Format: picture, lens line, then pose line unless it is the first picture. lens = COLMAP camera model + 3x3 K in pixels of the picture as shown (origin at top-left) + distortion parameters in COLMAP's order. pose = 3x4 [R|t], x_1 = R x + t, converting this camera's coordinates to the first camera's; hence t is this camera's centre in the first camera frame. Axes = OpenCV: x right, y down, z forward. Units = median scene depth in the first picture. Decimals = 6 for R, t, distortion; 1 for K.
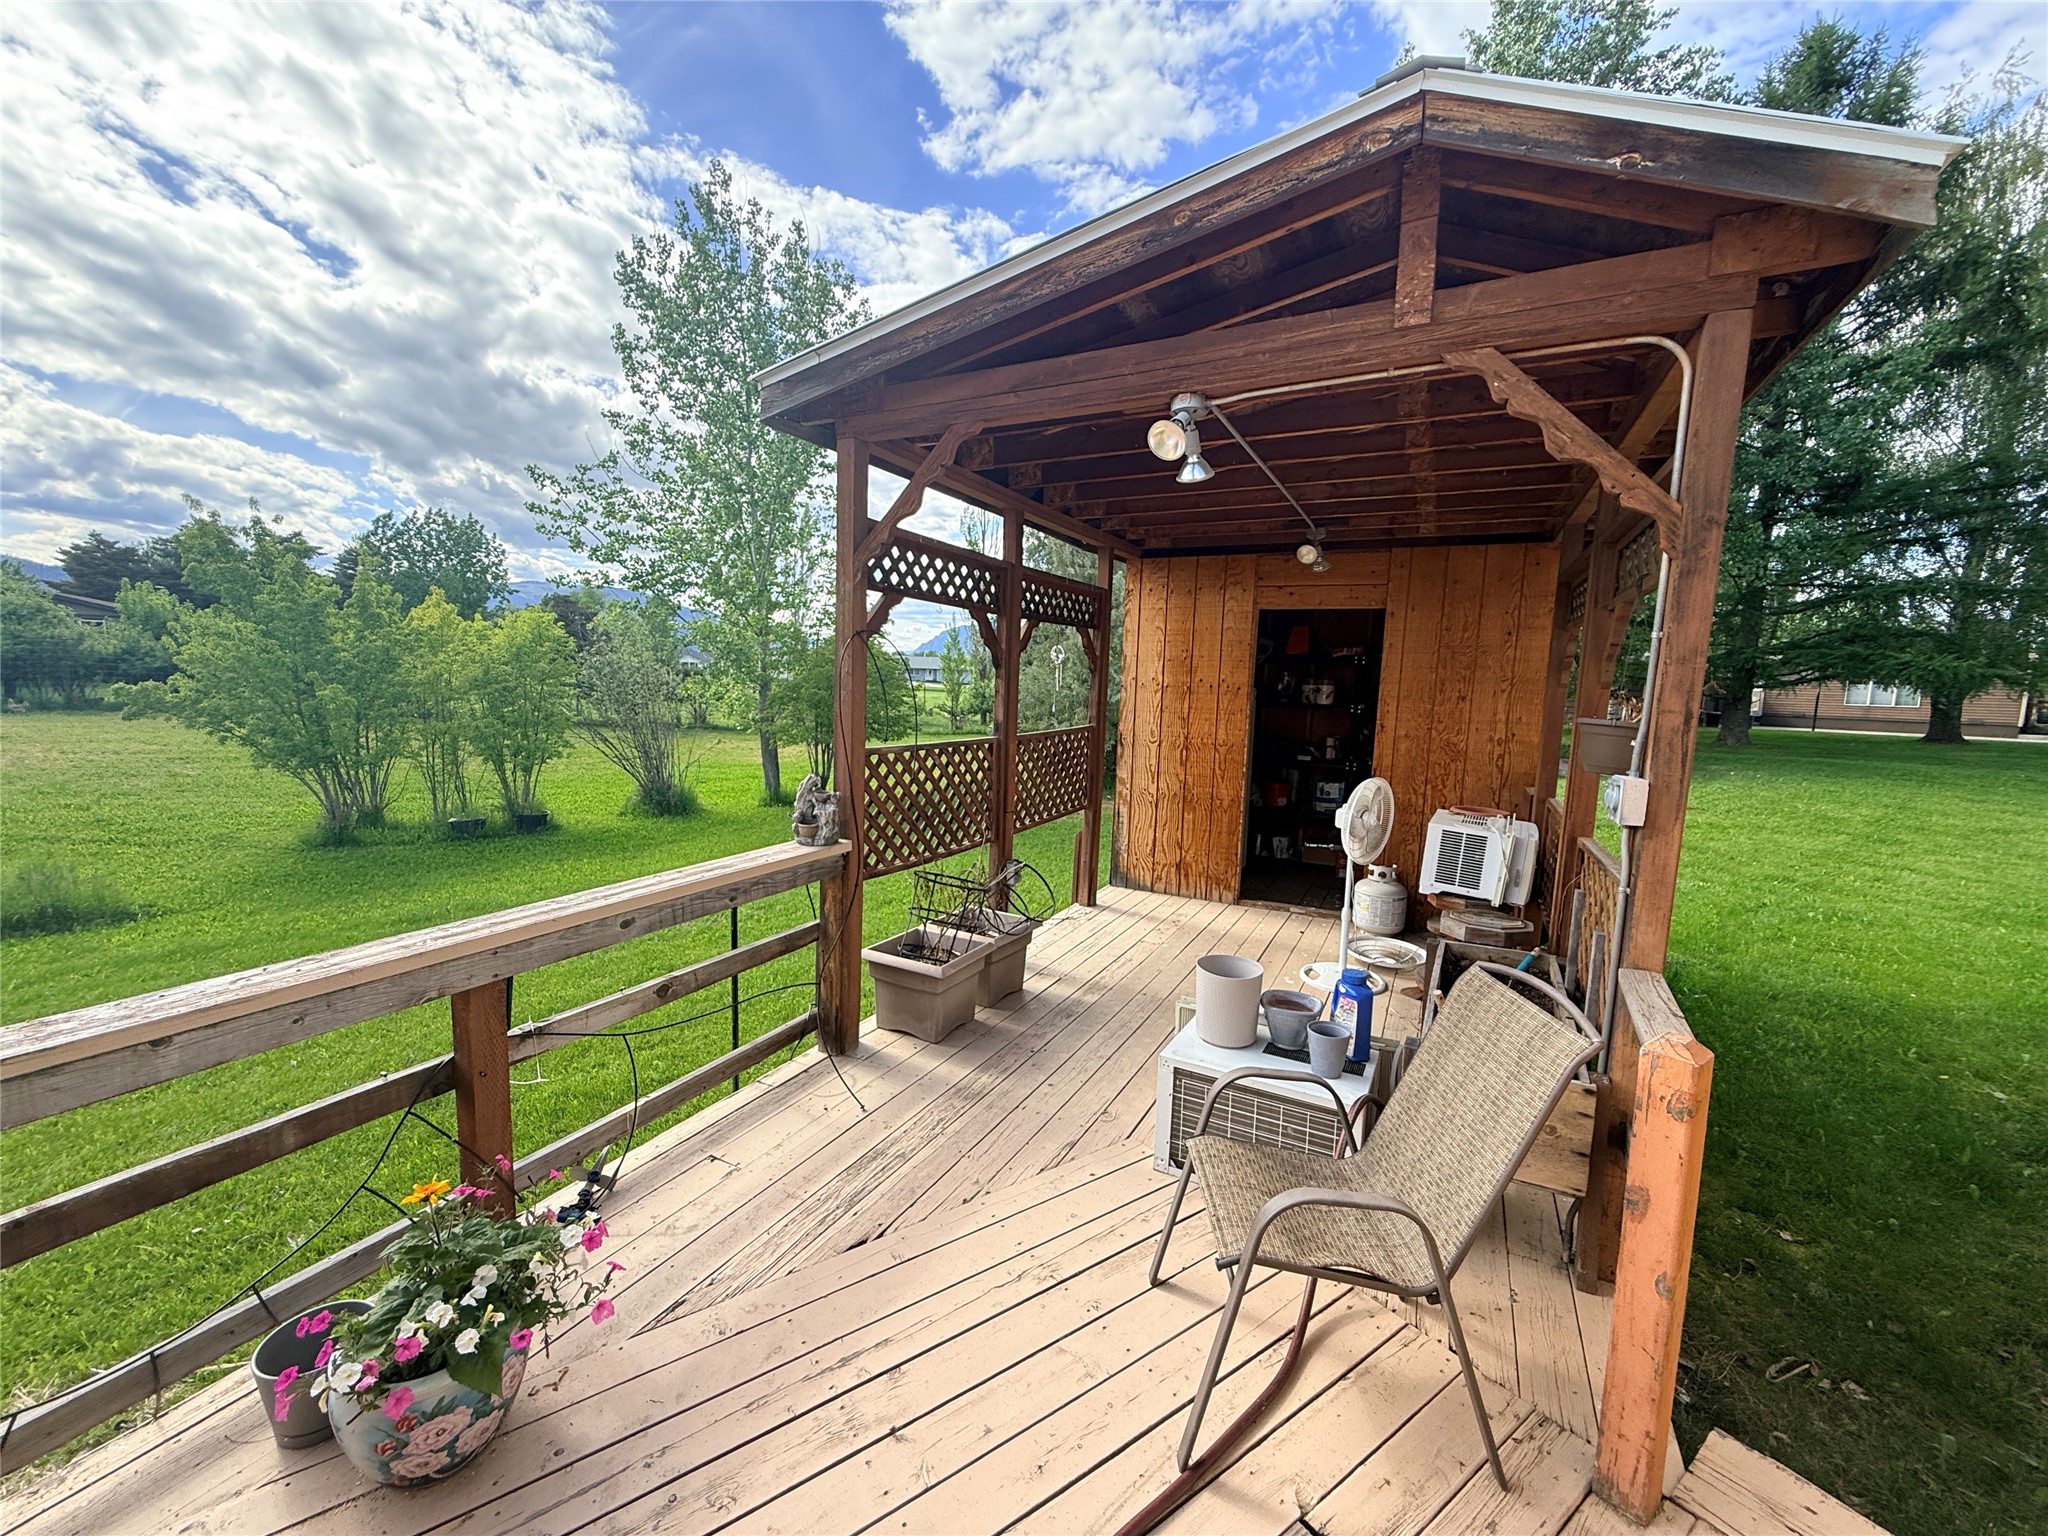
lens RADIAL K [[804.7, 0, 1009.2], [0, 804.7, 773.7], [0, 0, 1]] dist [-0.002984, -0.000308]
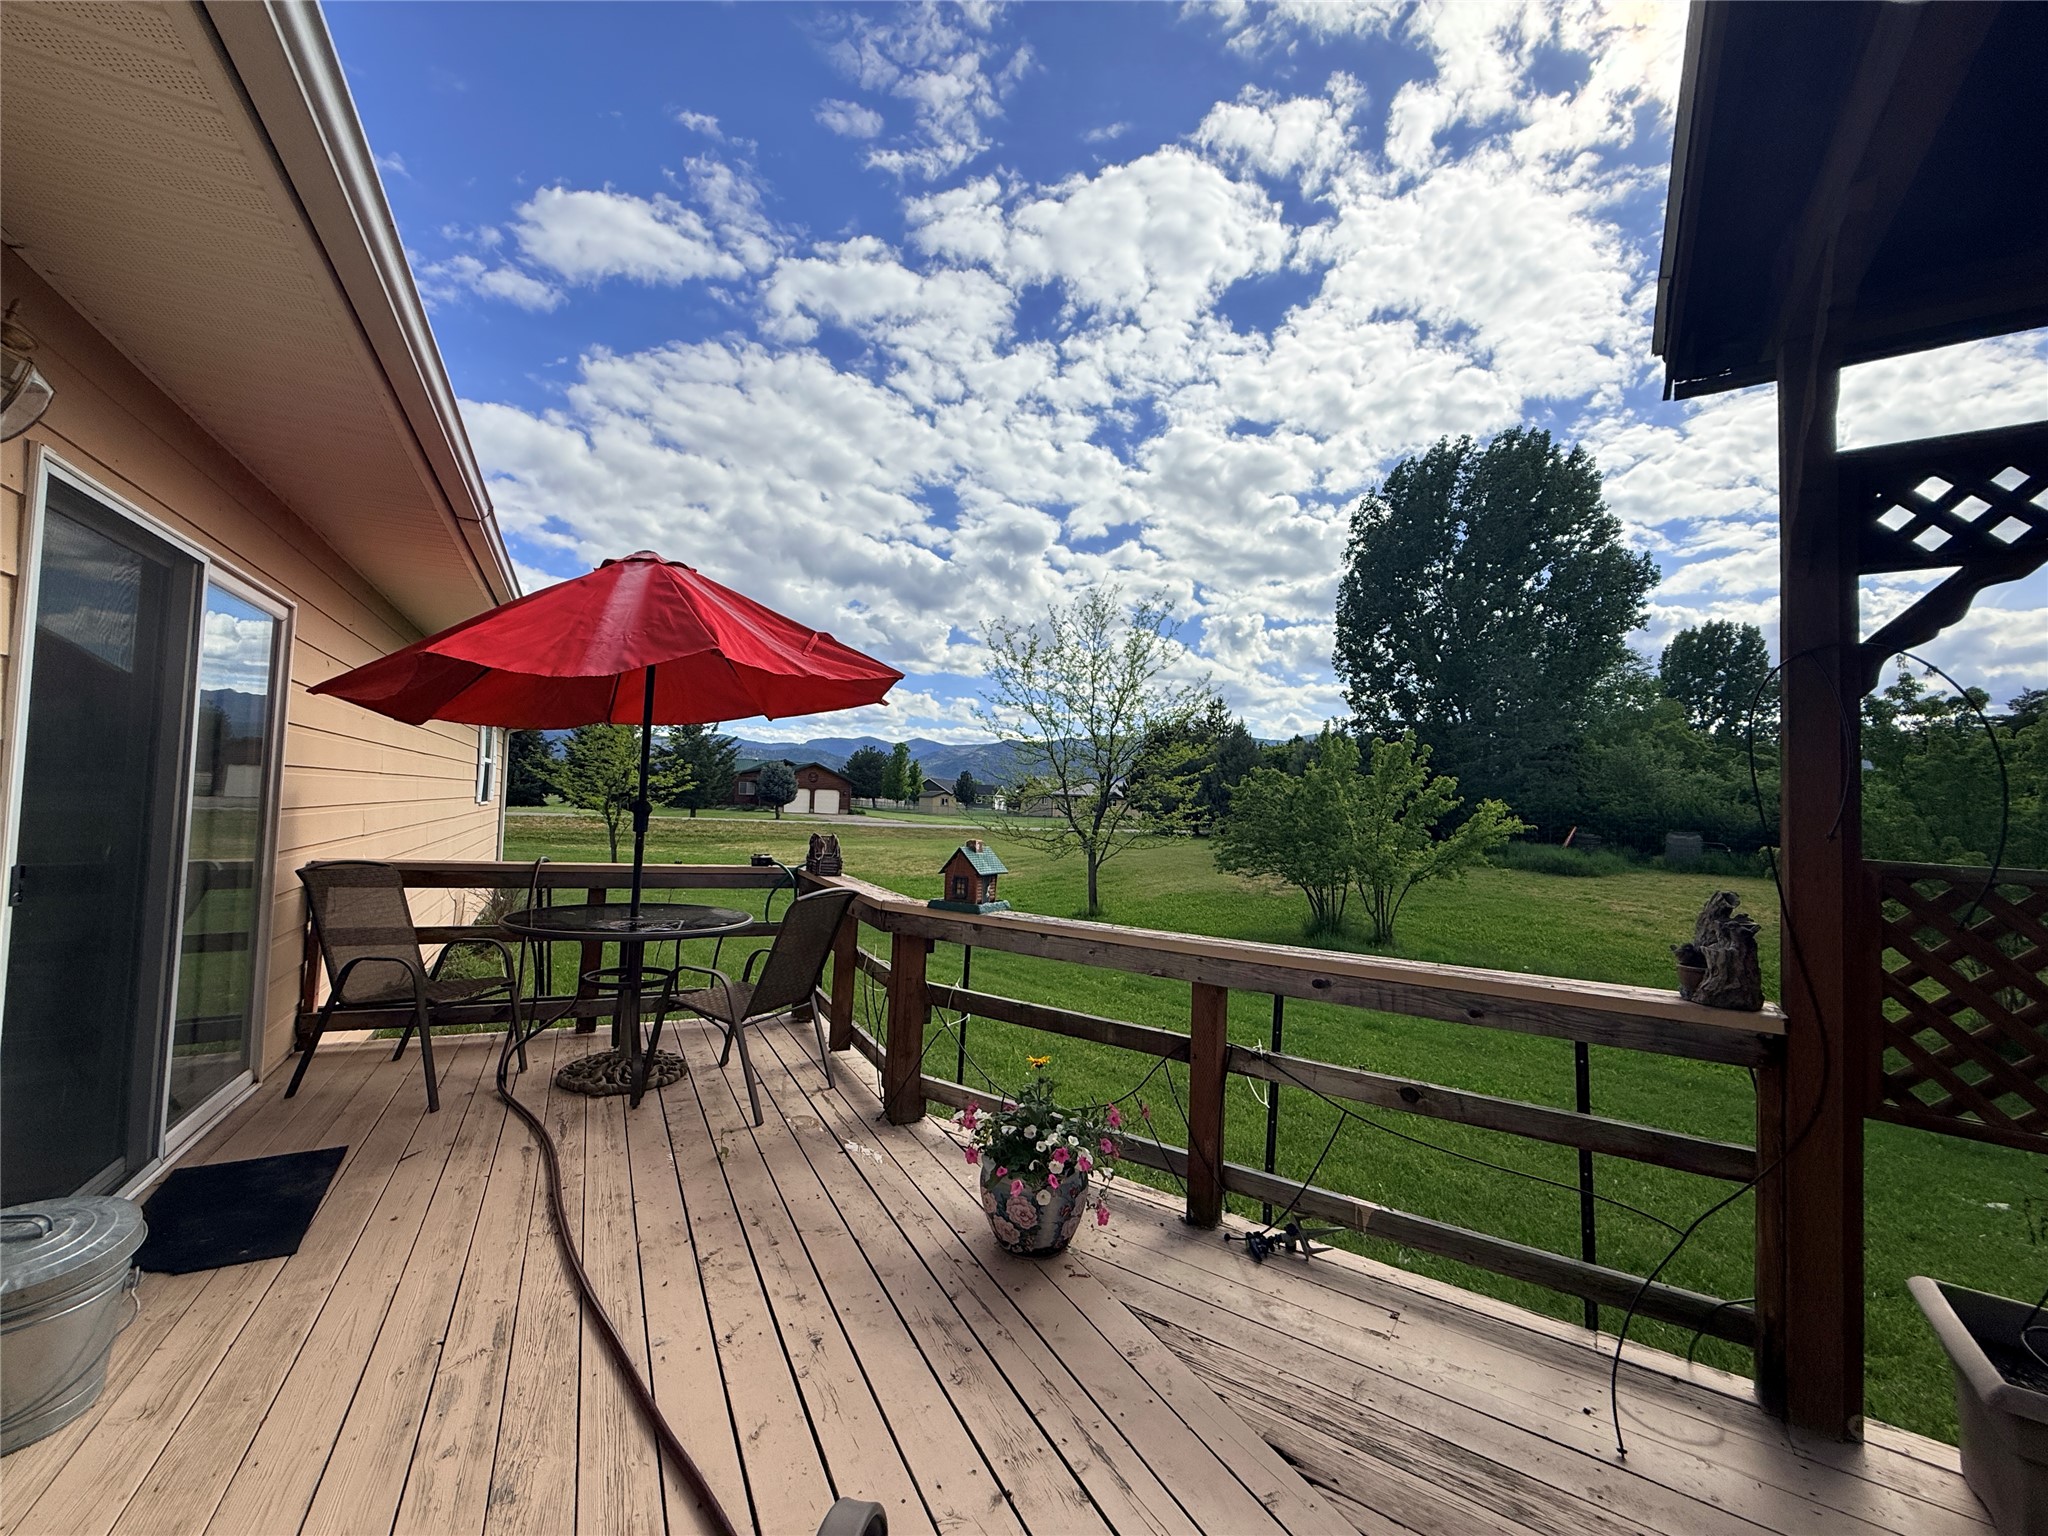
lens RADIAL K [[804.7, 0, 1009.2], [0, 804.7, 773.7], [0, 0, 1]] dist [-0.002984, -0.000308]
pose [[-0.100872, -0.028348, -0.994495, 0.447486], [-0.130211, 0.991372, -0.015052, -0.011498], [0.986342, 0.127976, -0.103693, 0.530273]]
